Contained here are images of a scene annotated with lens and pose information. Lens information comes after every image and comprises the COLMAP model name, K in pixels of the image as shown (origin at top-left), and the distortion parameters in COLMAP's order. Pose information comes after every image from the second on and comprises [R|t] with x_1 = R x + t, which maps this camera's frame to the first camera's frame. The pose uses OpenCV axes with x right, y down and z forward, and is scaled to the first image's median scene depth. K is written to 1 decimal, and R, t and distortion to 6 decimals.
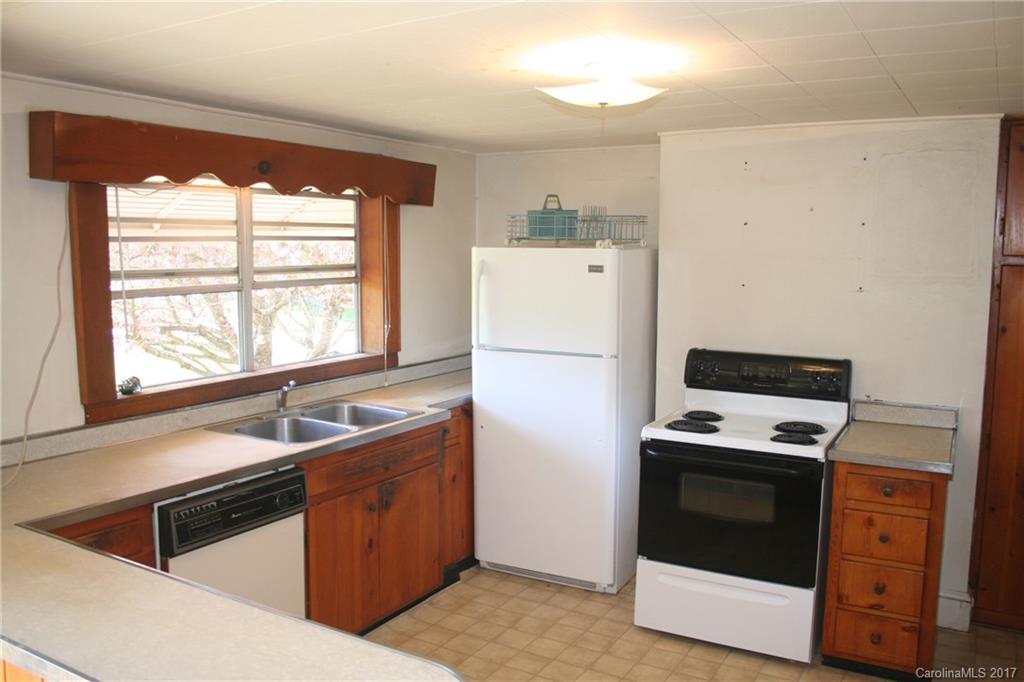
lens RADIAL K [[855.4, 0, 512.2], [0, 855.4, 336.3], [0, 0, 1]] dist [-0.158637, 0.125214]
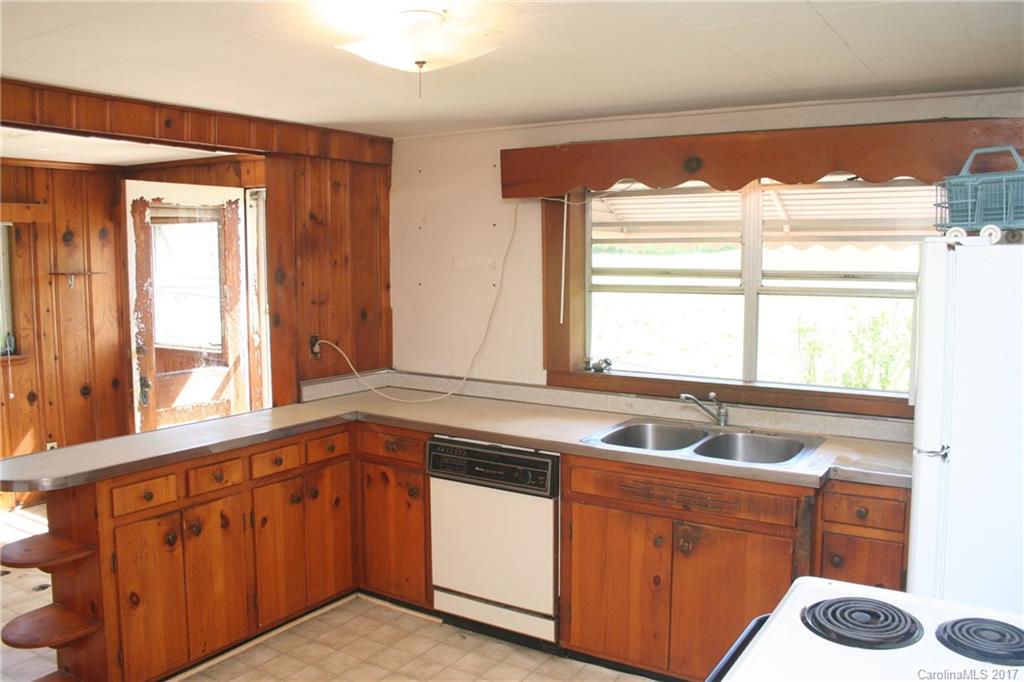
lens RADIAL K [[855.4, 0, 515.2], [0, 855.4, 344.3], [0, 0, 1]] dist [-0.158637, 0.125214]
pose [[-0.043416, 0.097885, -0.994250, 0.733619], [-0.104883, 0.989243, 0.101972, -0.079508], [0.993536, 0.108707, -0.032682, 0.901701]]
